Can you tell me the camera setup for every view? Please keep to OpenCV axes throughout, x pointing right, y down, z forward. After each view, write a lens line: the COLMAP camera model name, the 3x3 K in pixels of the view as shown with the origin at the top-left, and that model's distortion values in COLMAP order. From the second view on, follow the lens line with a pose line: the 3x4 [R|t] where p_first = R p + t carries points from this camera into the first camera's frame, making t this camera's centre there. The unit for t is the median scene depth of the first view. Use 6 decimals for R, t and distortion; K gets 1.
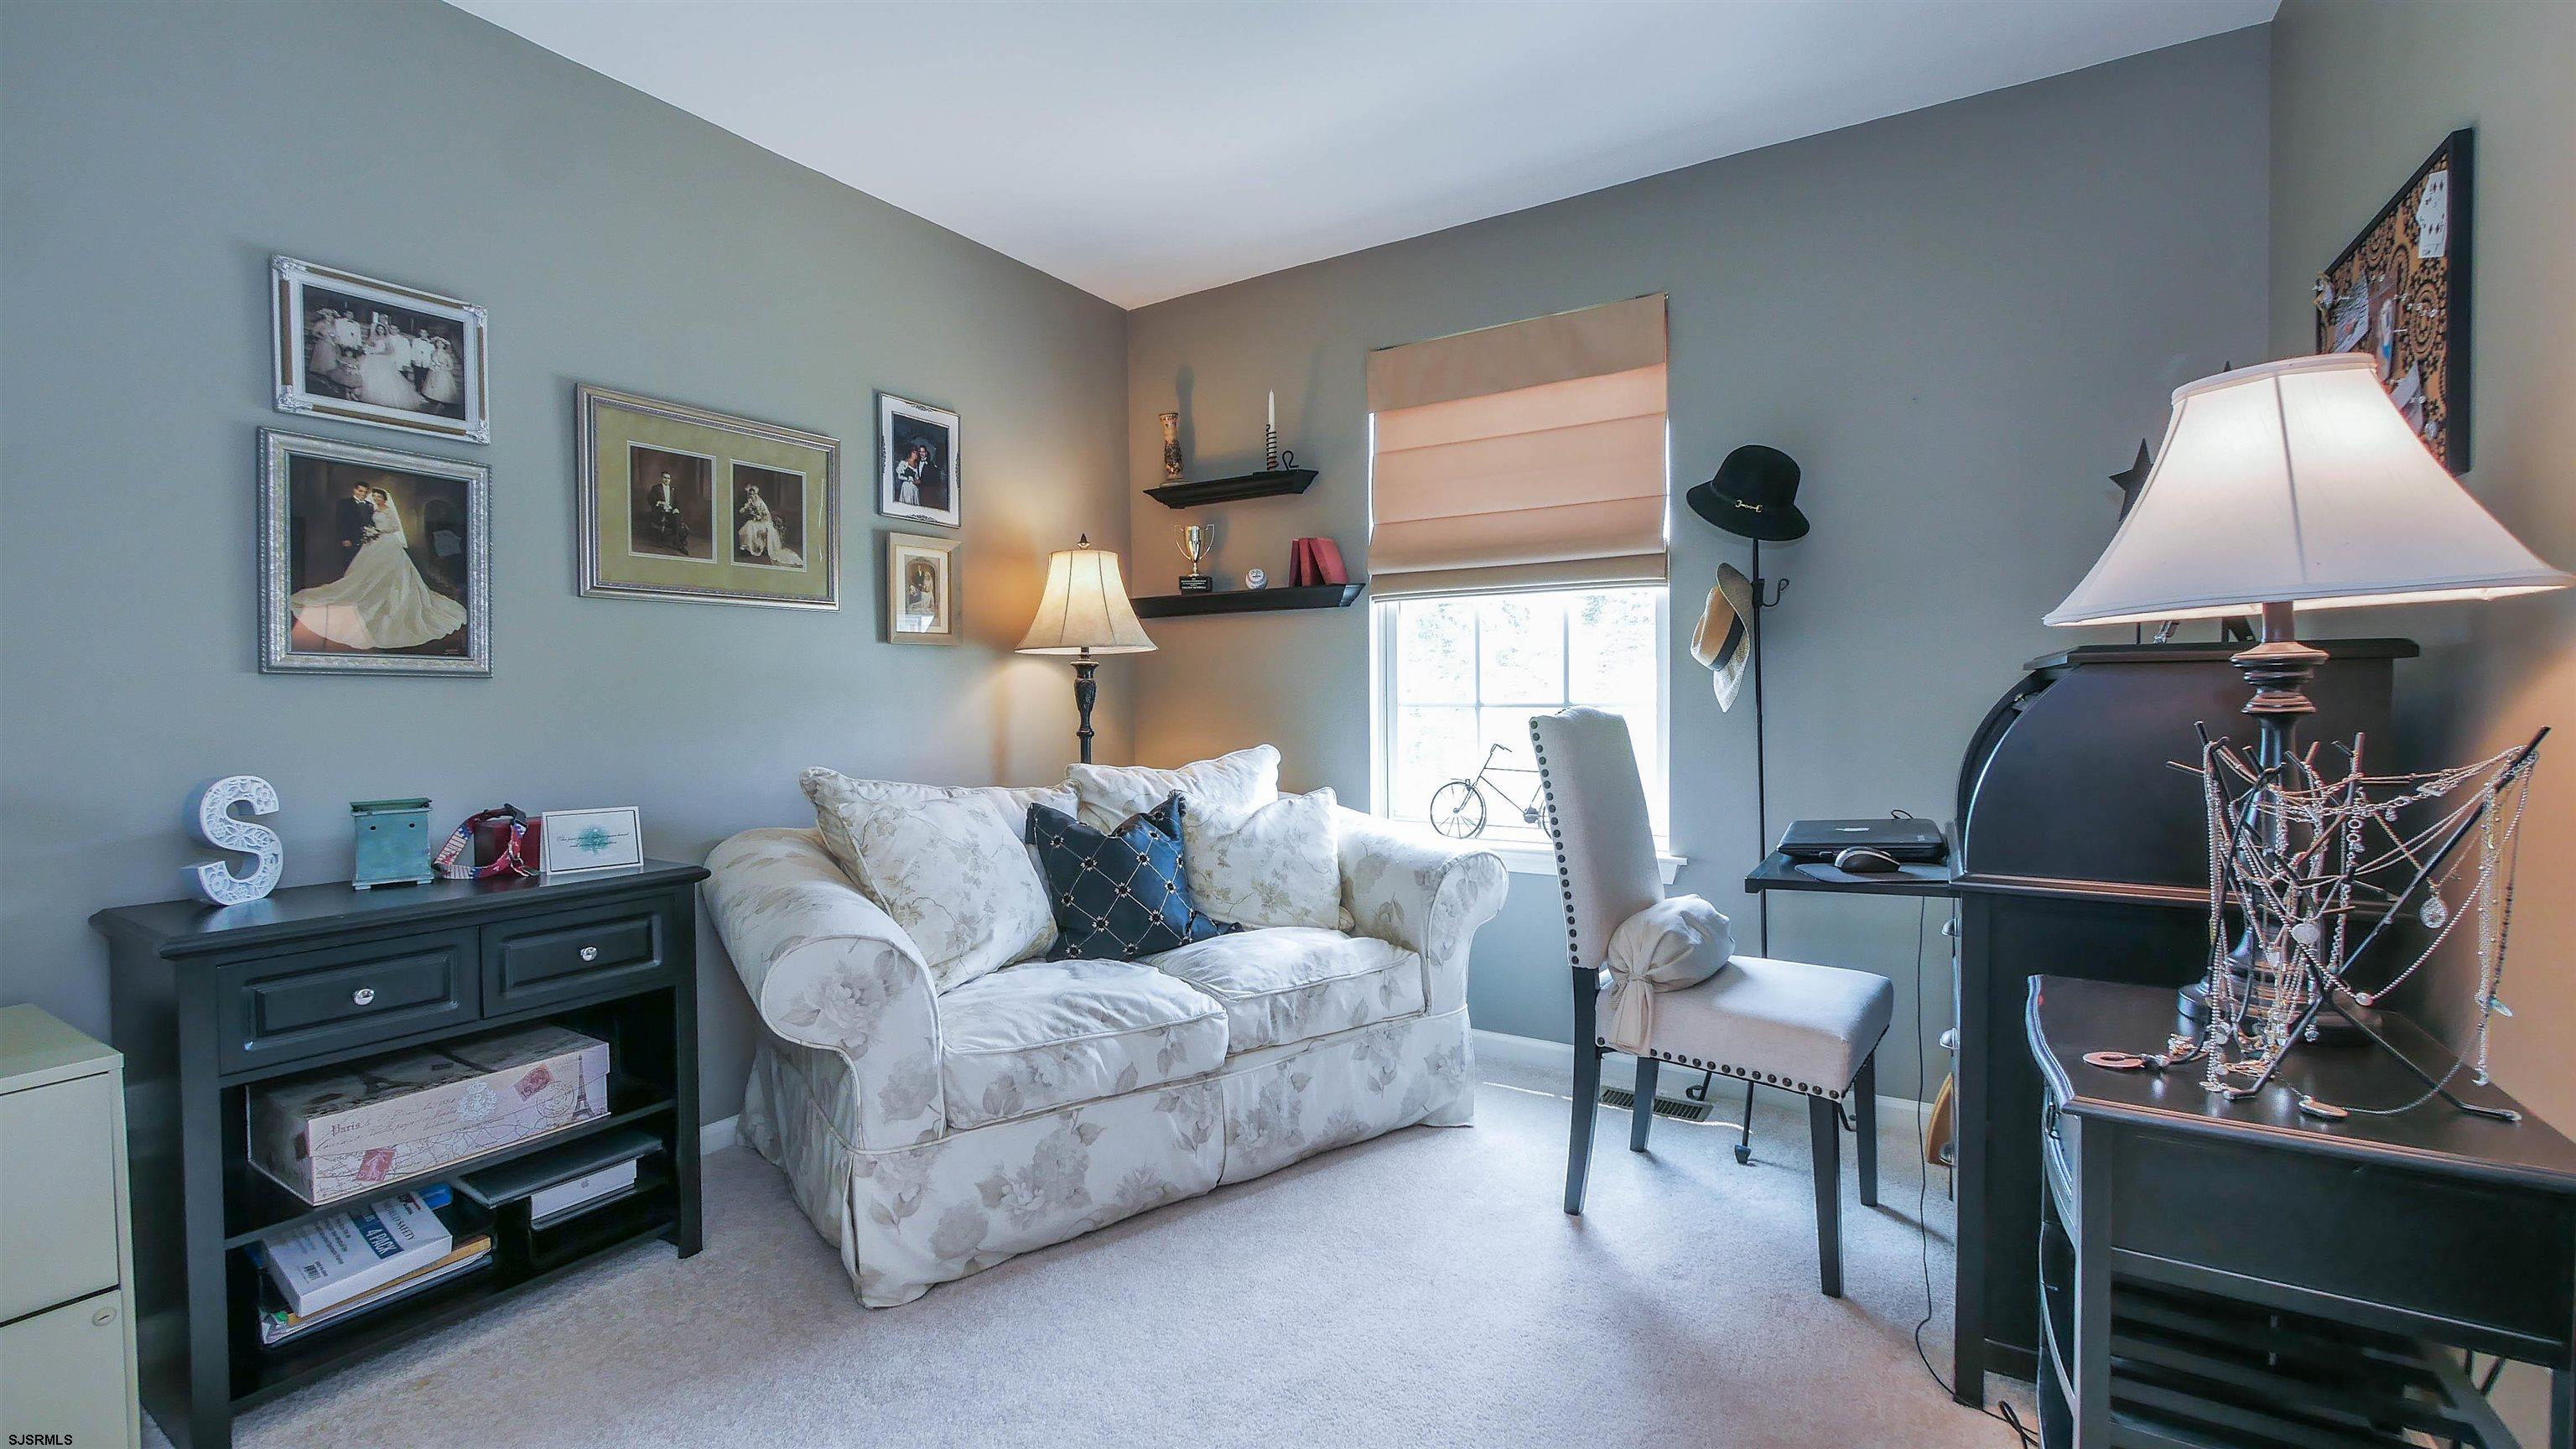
lens RADIAL K [[1073.0, 0, 1274.0], [0, 1073.0, 715.7], [0, 0, 1]] dist [-0.007007, 0.000635]
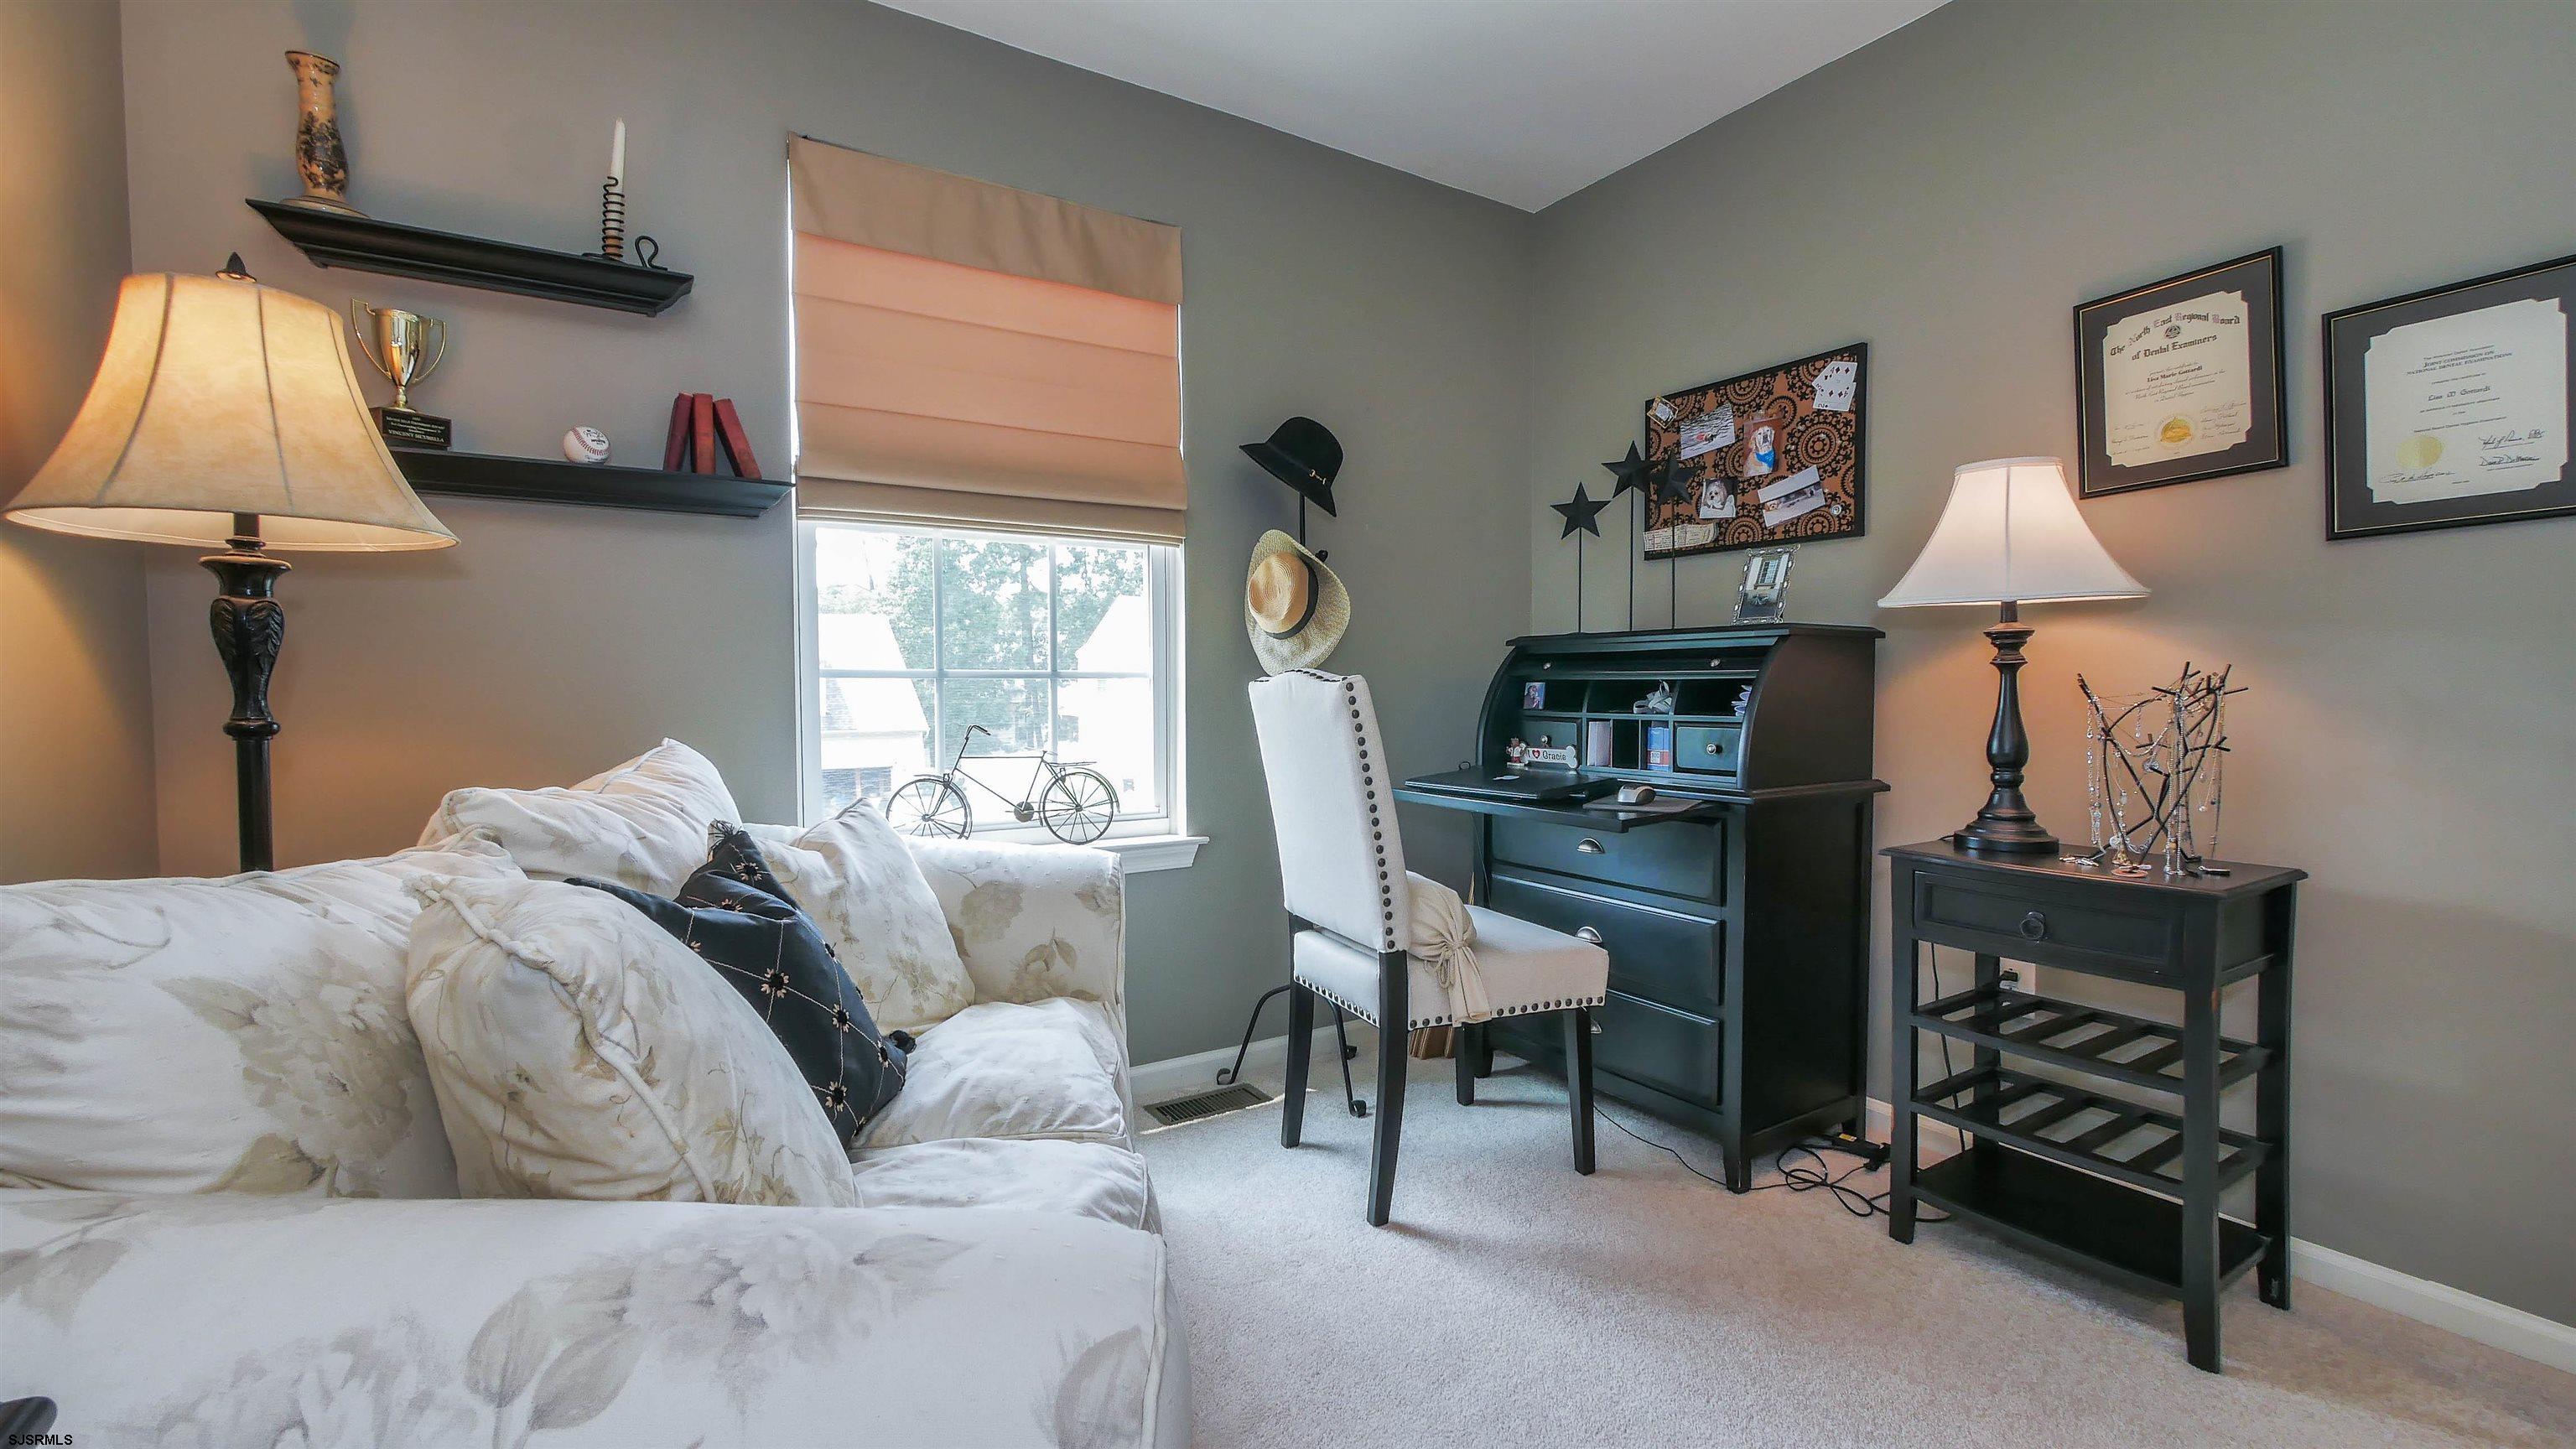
lens RADIAL K [[1073.0, 0, 1287.0], [0, 1073.0, 715.6], [0, 0, 1]] dist [-0.007007, 0.000635]
pose [[0.433789, -0.018631, 0.900822, -0.387992], [0.016052, 0.999787, 0.012948, 0.013336], [-0.900871, 0.008843, 0.433996, 0.460261]]
